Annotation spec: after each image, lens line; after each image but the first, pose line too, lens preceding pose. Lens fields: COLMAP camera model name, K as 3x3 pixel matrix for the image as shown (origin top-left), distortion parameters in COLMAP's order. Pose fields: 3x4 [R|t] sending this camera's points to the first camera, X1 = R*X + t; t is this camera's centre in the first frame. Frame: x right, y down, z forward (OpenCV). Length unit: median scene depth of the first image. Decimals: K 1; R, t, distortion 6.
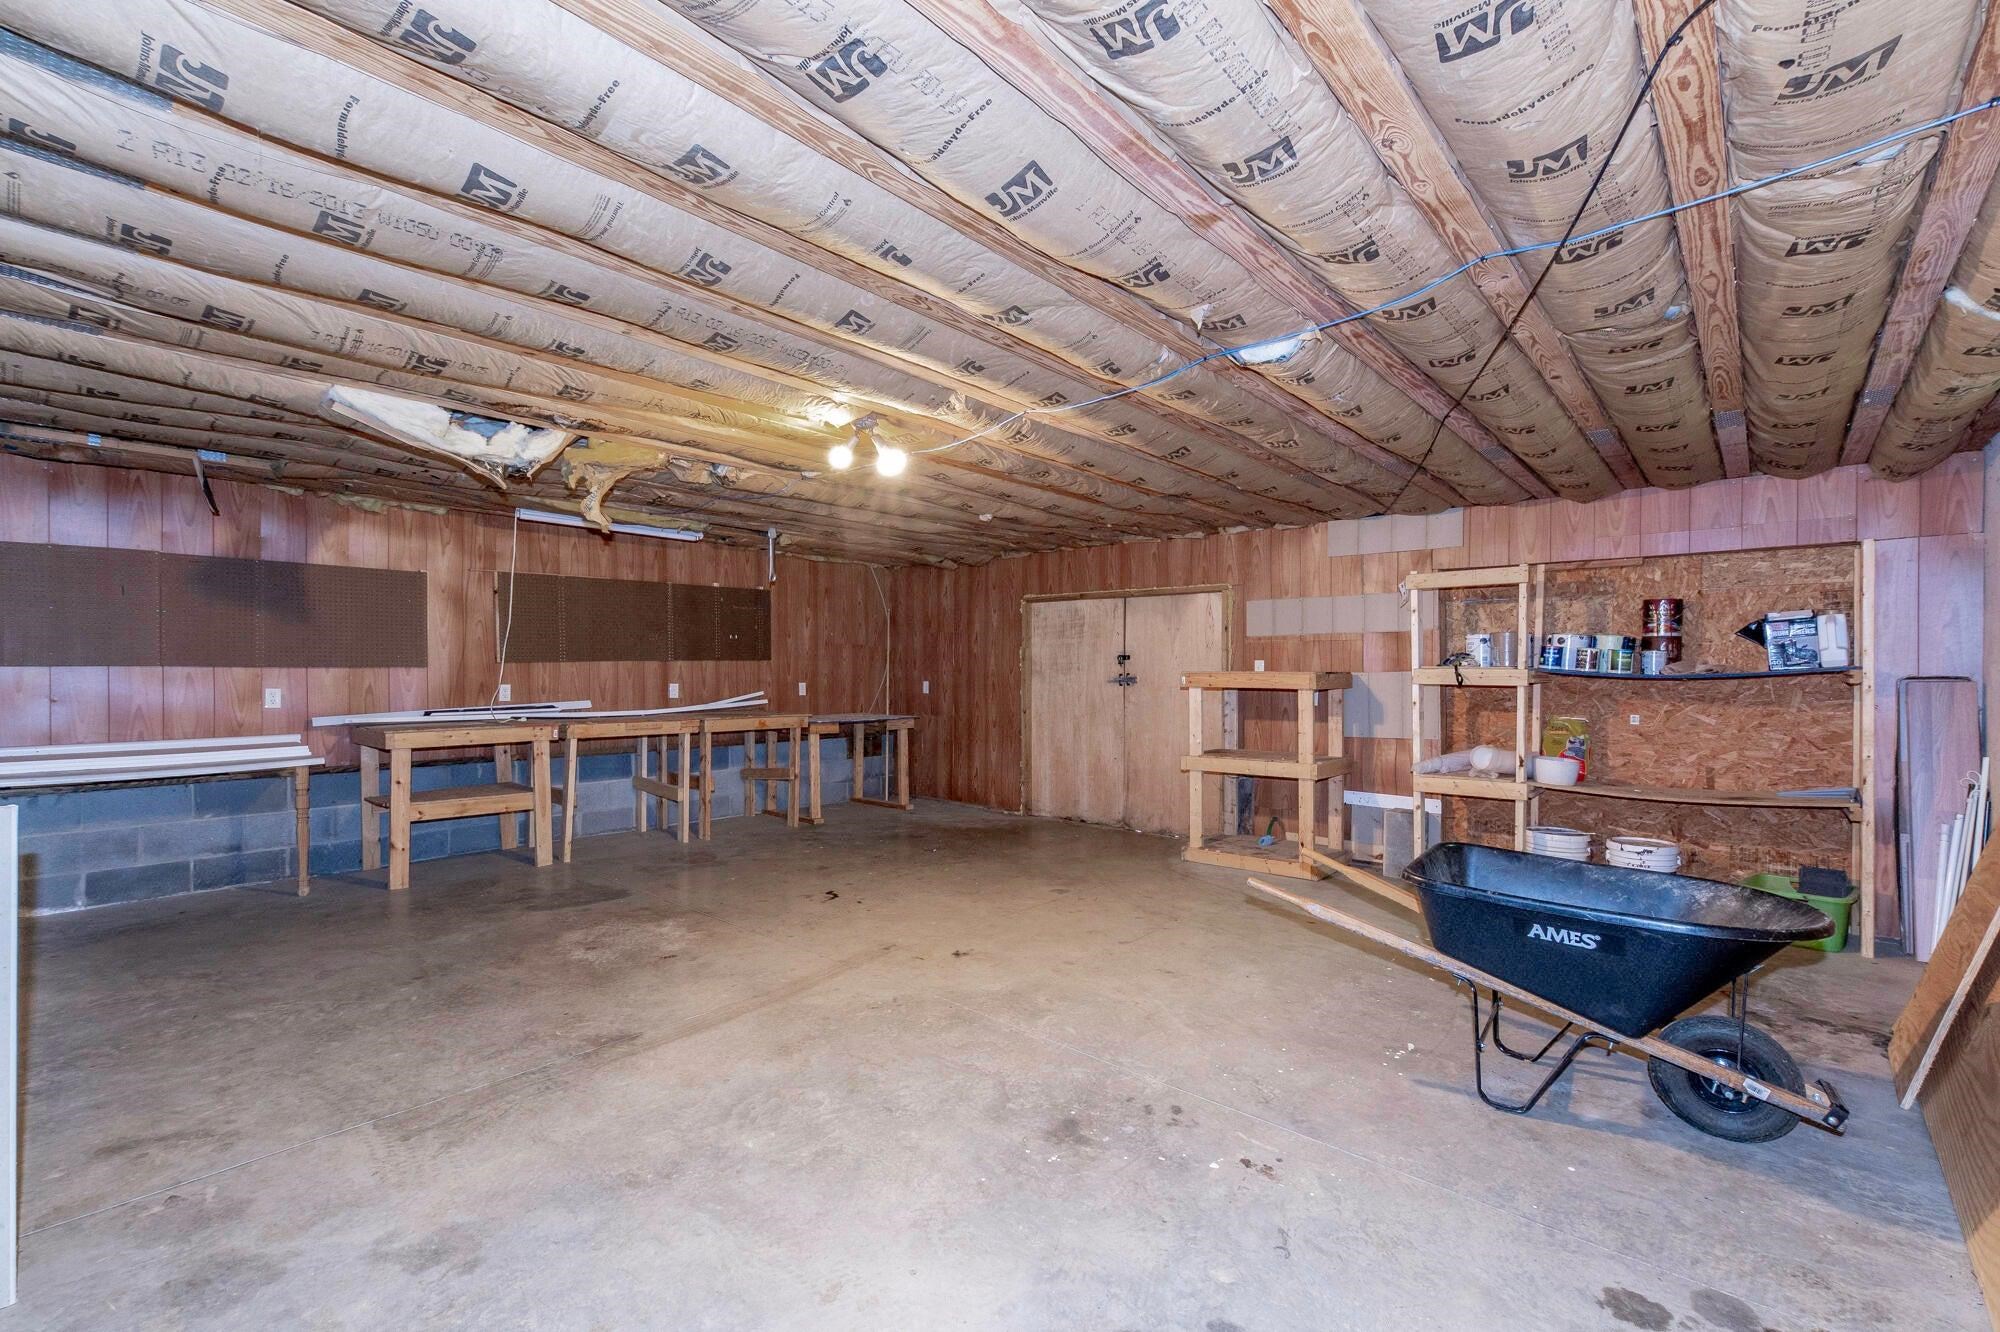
lens RADIAL K [[875.7, 0, 1001.5], [0, 875.7, 669.7], [0, 0, 1]] dist [0.012112, -0.002389]
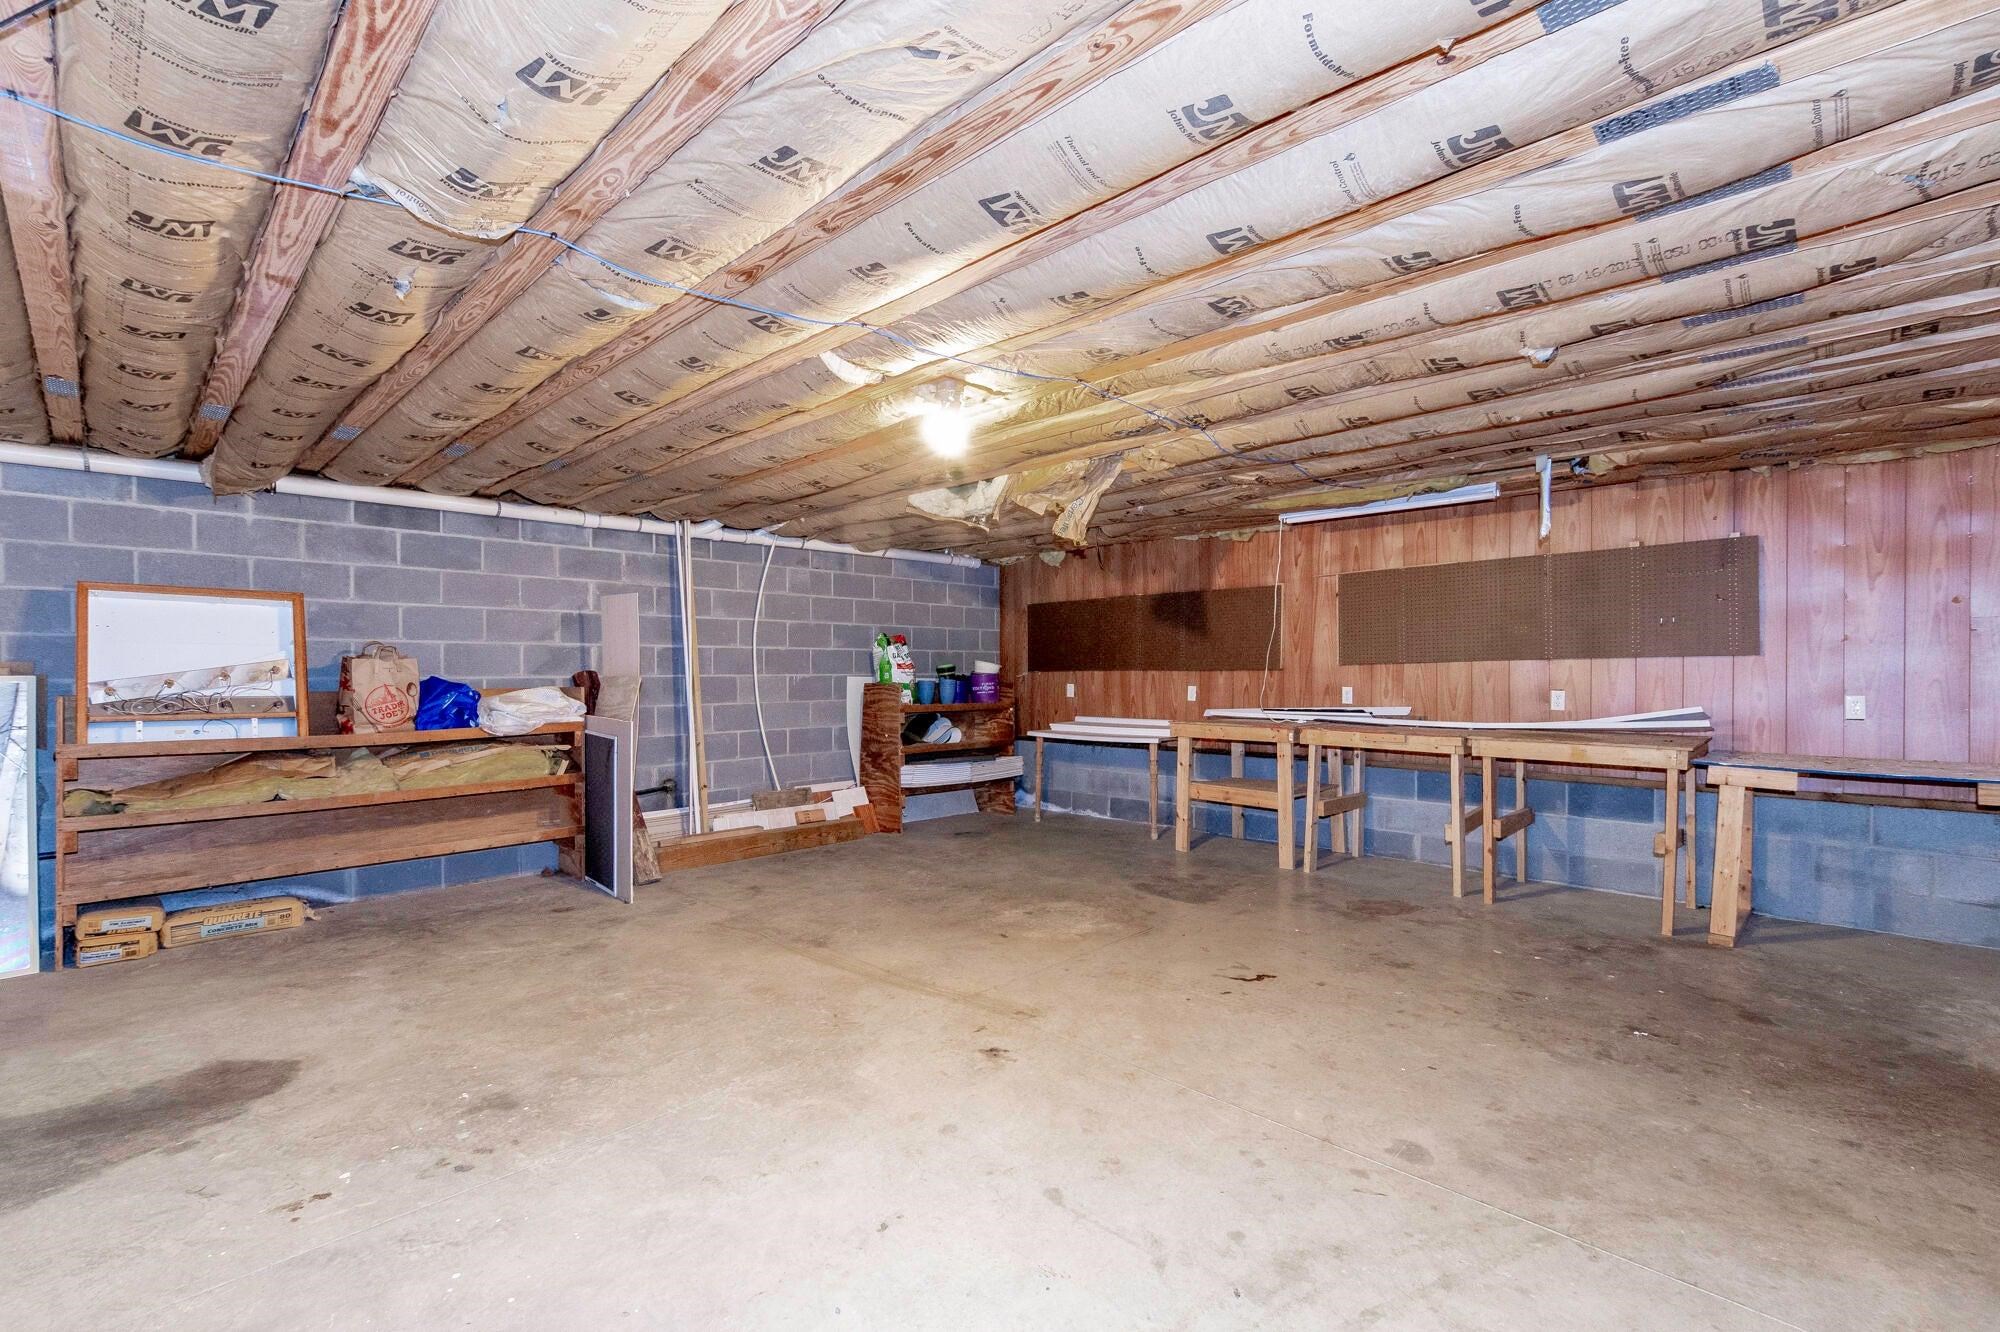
lens RADIAL K [[875.7, 0, 1002.1], [0, 875.7, 666.8], [0, 0, 1]] dist [0.012112, -0.002389]
pose [[-0.053461, -0.006355, -0.998550, 0.703572], [-0.001420, 0.999979, -0.006288, 0.002240], [0.998569, 0.001082, -0.053469, 1.056201]]
